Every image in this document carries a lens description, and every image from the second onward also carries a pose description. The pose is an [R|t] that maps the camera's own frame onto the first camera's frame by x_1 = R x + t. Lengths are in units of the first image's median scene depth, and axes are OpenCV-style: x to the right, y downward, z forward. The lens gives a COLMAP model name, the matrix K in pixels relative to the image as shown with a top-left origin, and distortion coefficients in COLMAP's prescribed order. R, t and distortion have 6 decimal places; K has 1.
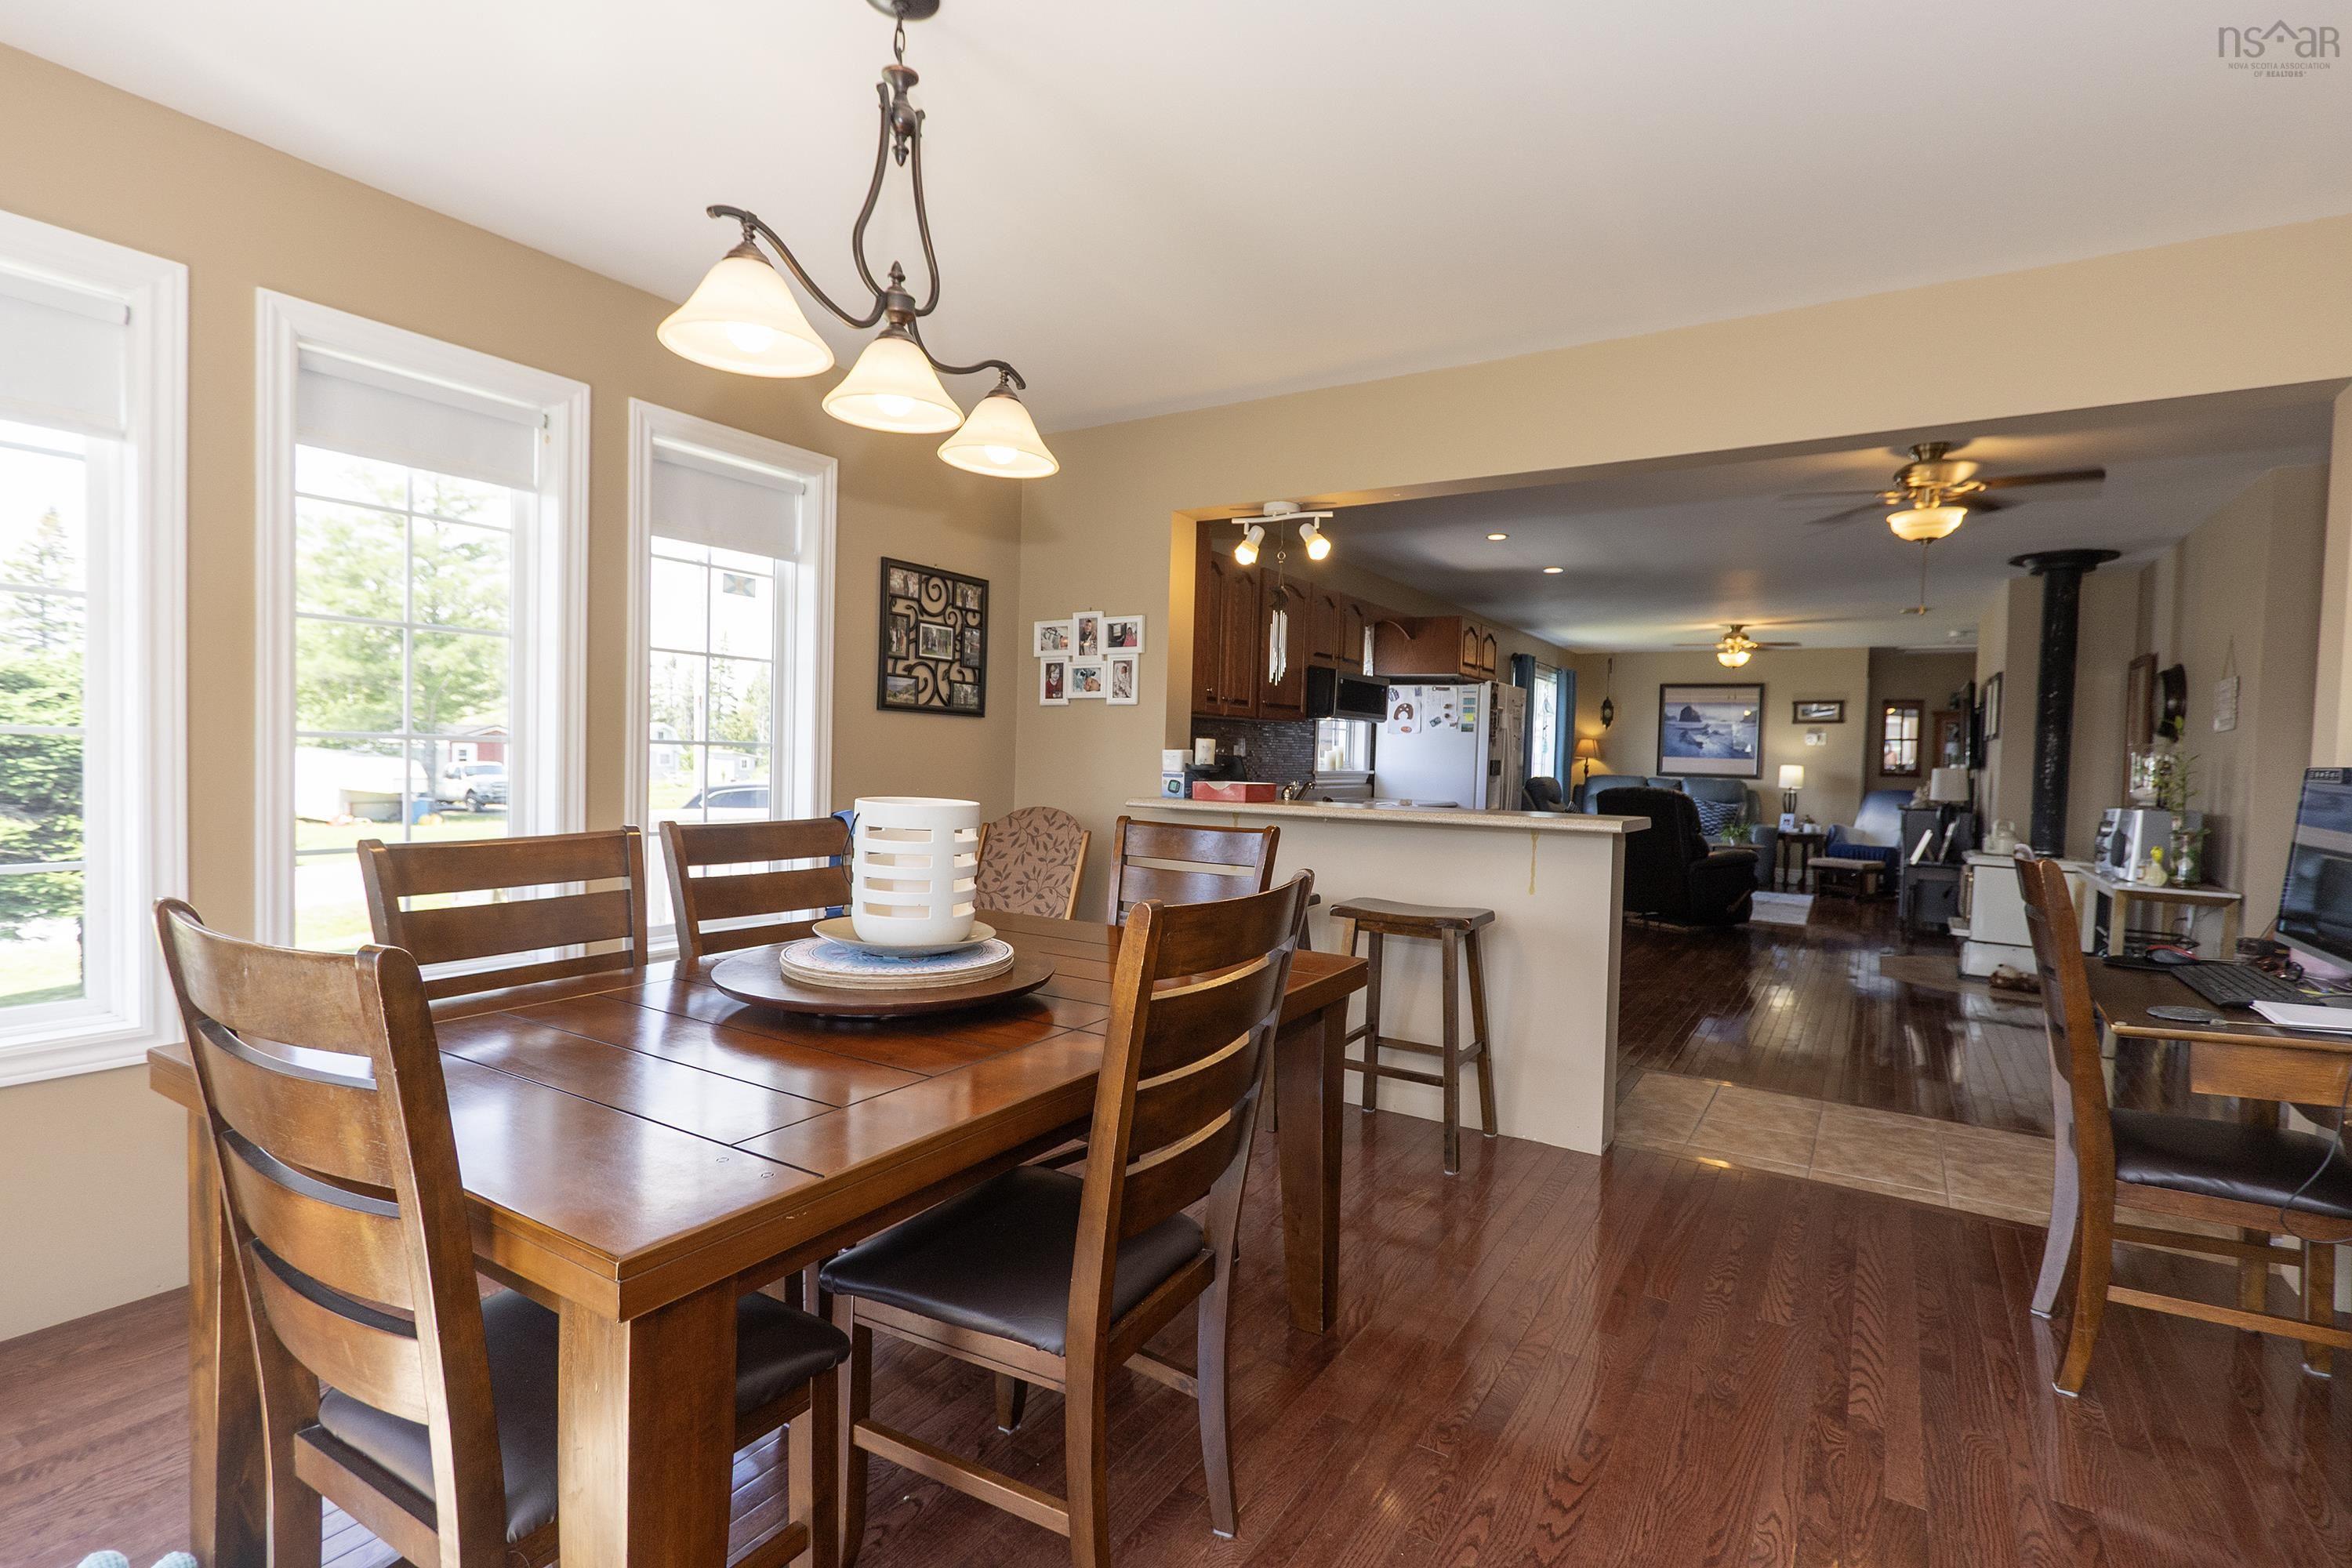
lens RADIAL K [[1097.9, 0, 1211.7], [0, 1097.9, 787.6], [0, 0, 1]] dist [0.002076, 0.000318]
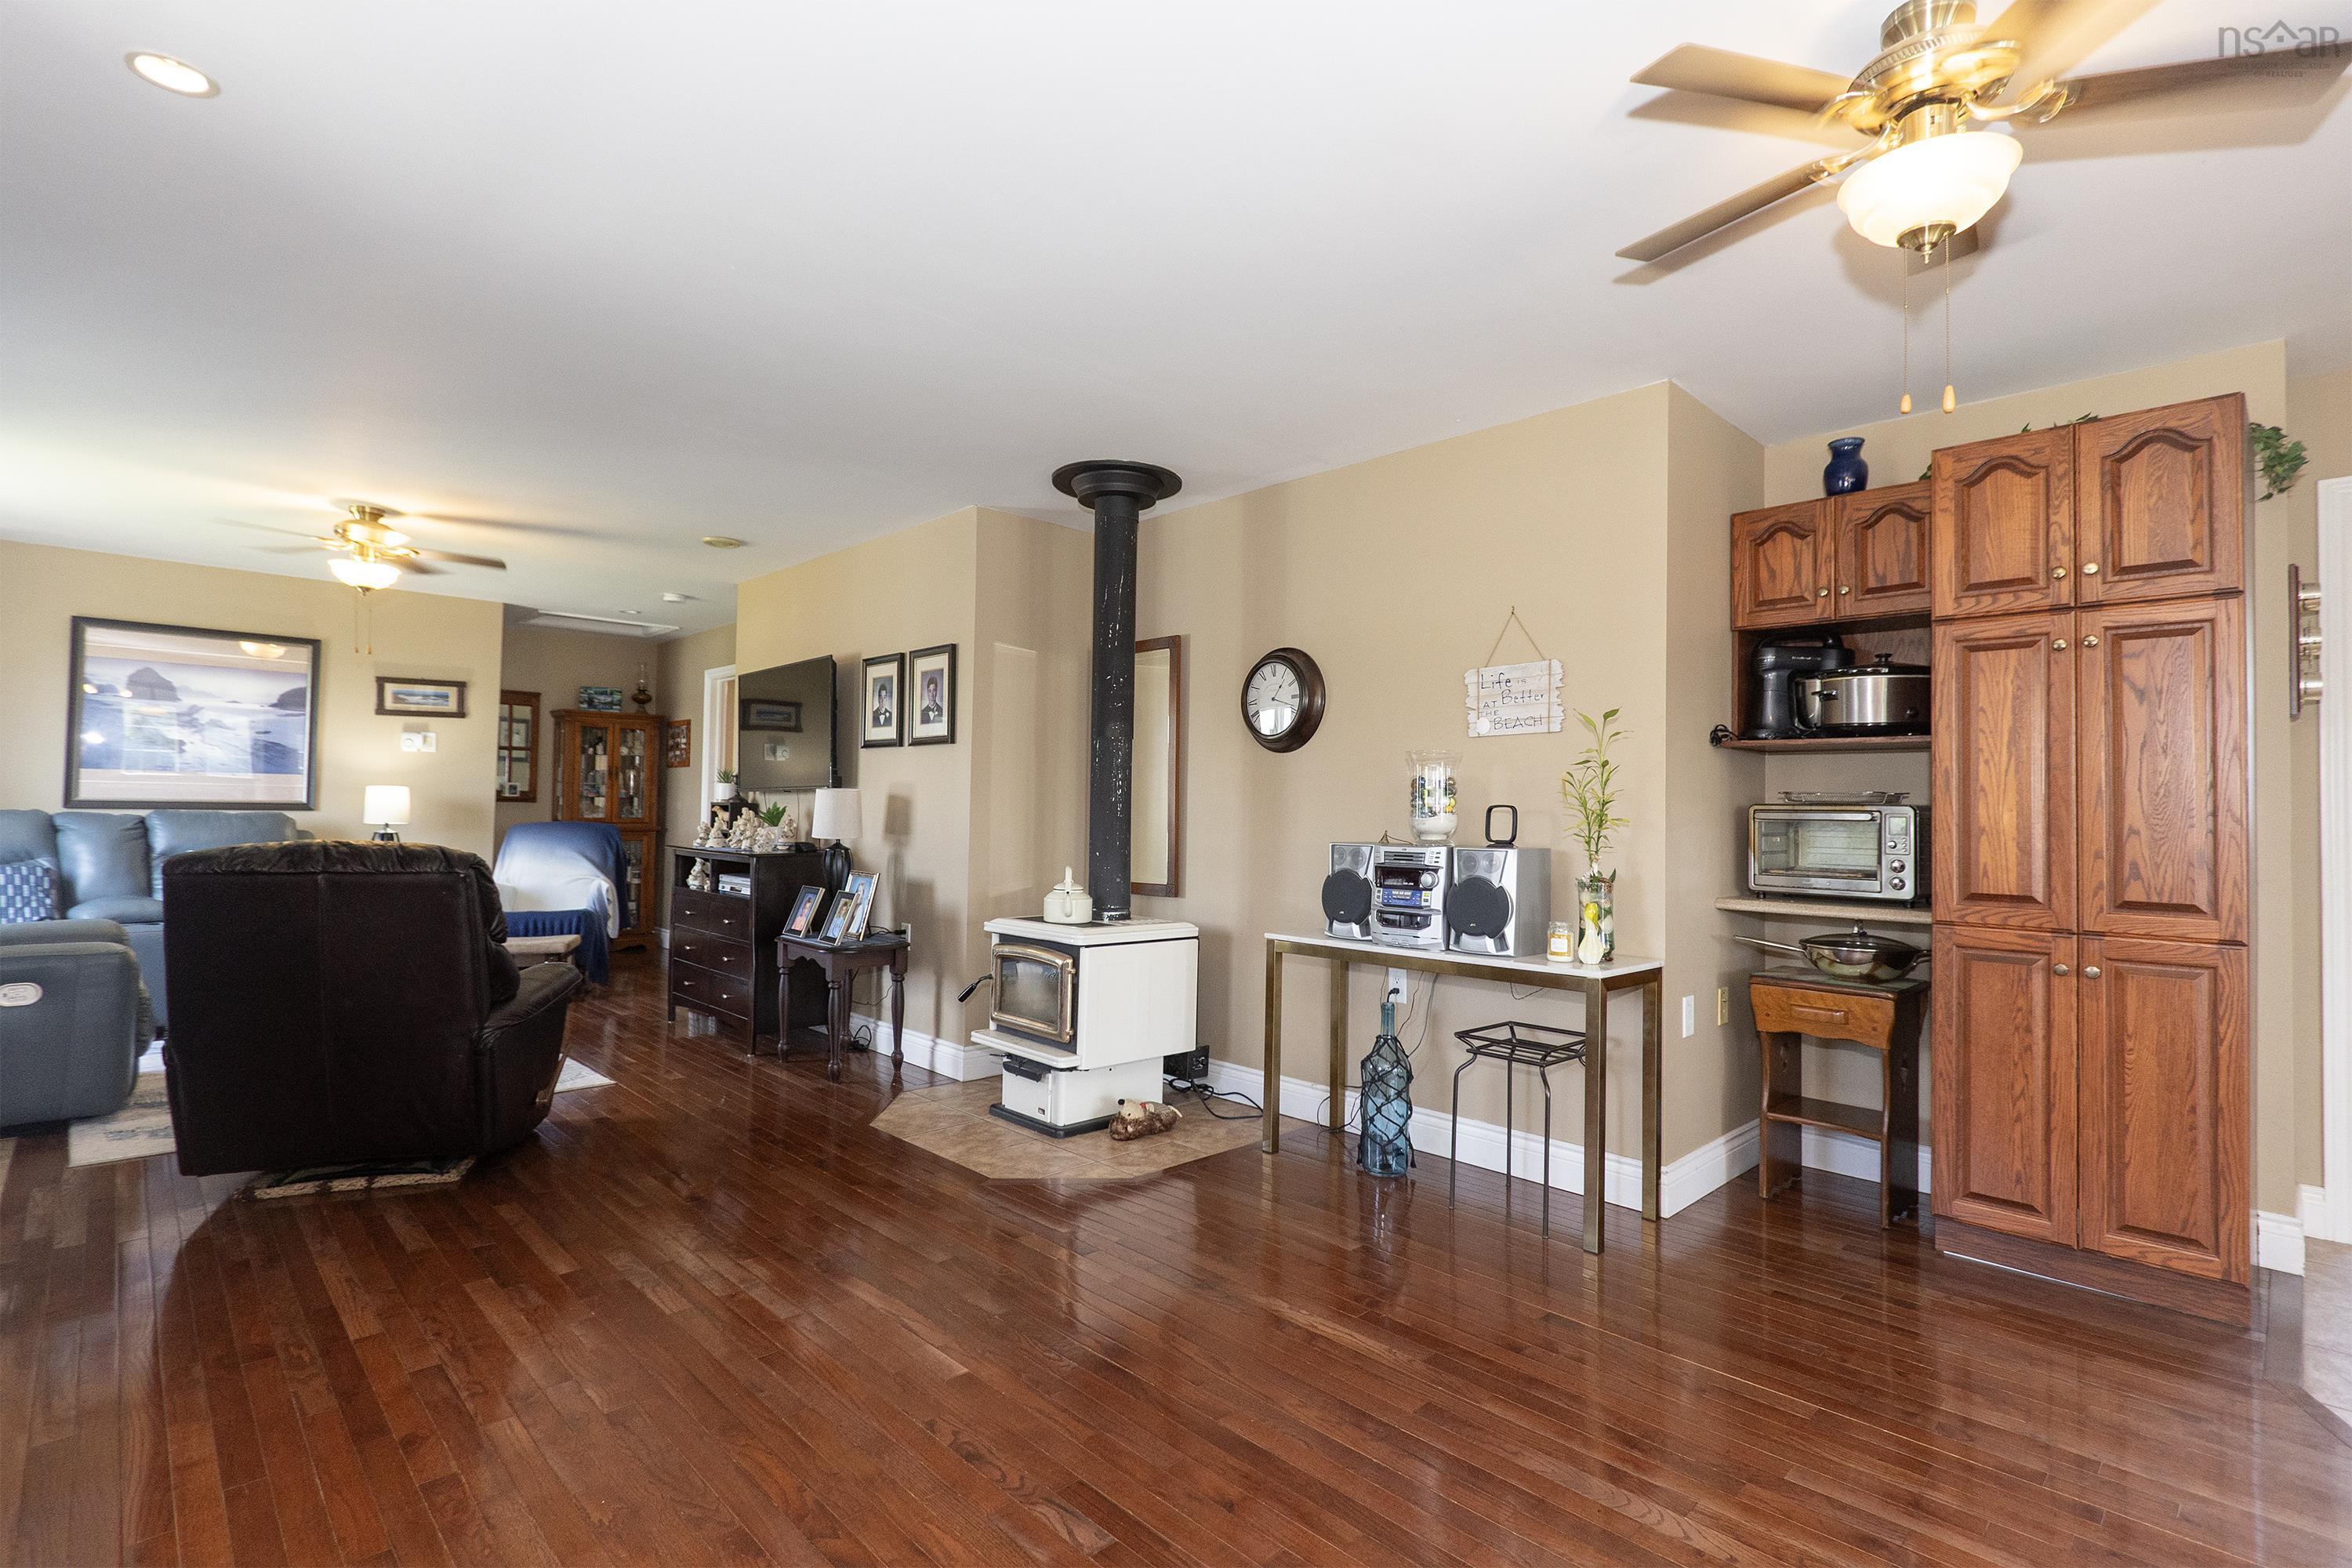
lens RADIAL K [[1075.8, 0, 1218.4], [0, 1075.8, 770.7], [0, 0, 1]] dist [-0.003214, -0.000230]
pose [[0.234842, 0.013885, 0.971934, 0.086188], [0.022862, 0.999542, -0.019804, -0.007469], [-0.971765, 0.026871, 0.234417, 0.473337]]
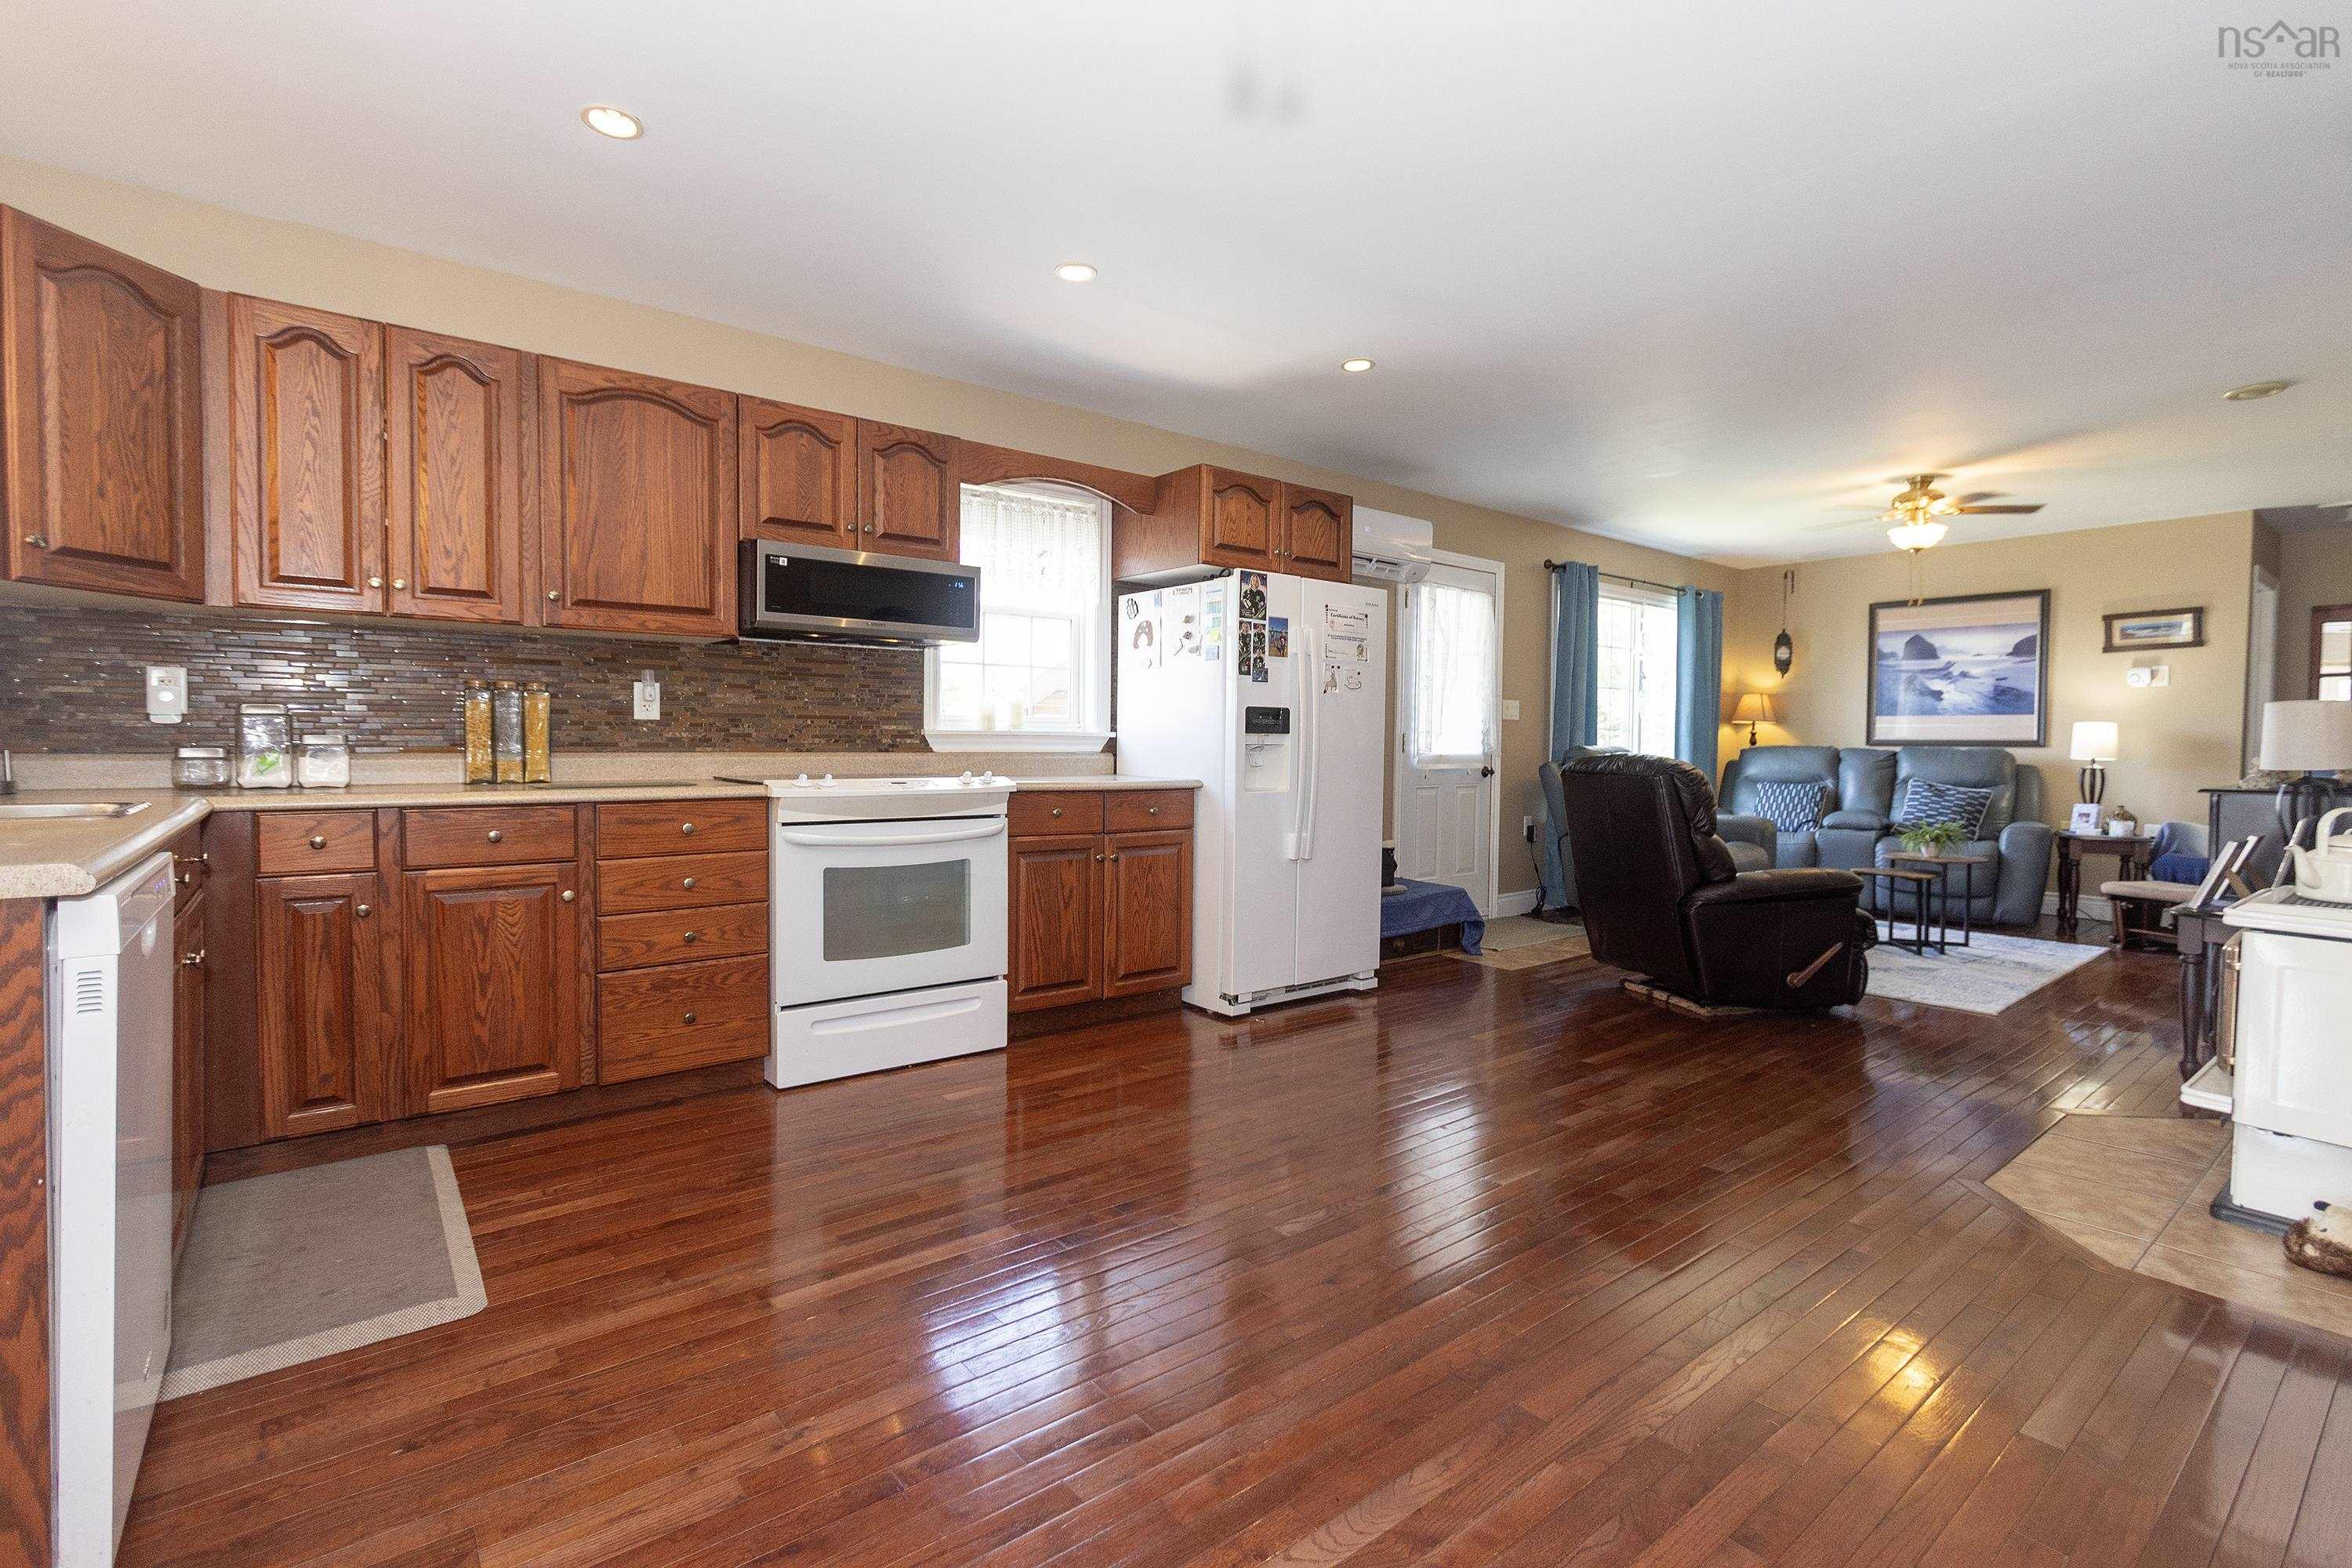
lens RADIAL K [[1075.8, 0, 1218.4], [0, 1075.8, 770.7], [0, 0, 1]] dist [-0.003214, -0.000230]
pose [[0.943938, -0.011225, -0.329932, 0.293102], [0.007504, 0.999893, -0.012548, 0.010347], [0.330037, 0.009369, 0.943921, 0.320795]]
